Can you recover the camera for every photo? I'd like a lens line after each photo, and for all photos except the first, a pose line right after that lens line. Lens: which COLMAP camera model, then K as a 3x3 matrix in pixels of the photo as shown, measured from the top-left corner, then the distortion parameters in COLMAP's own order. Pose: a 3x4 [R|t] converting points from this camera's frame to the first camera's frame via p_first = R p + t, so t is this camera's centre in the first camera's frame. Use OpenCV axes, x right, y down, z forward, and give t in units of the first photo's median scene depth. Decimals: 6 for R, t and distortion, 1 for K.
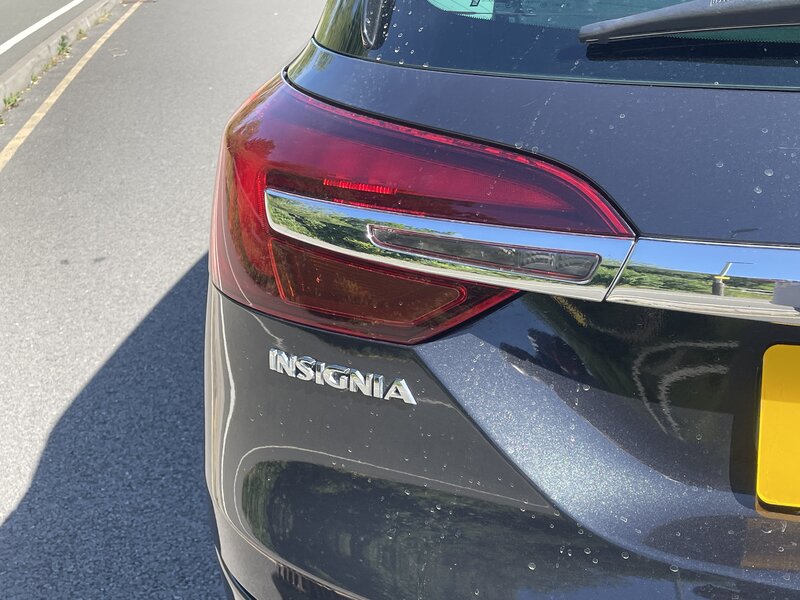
lens RADIAL K [[1014.1, 0, 400.0], [0, 1014.1, 300.0], [0, 0, 1]] dist [0.154128, -0.320116]
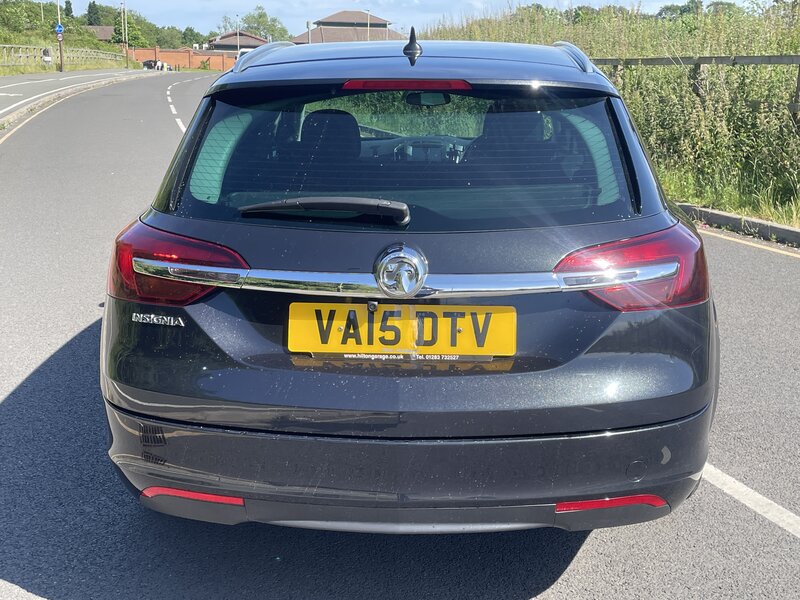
lens RADIAL K [[1014.1, 0, 400.0], [0, 1014.1, 300.0], [0, 0, 1]] dist [0.154128, -0.320116]
pose [[0.986290, 0.019740, 0.163834, 0.140608], [0.005125, 0.988677, -0.149973, 0.450265], [-0.164939, 0.148757, 0.975021, -1.934329]]
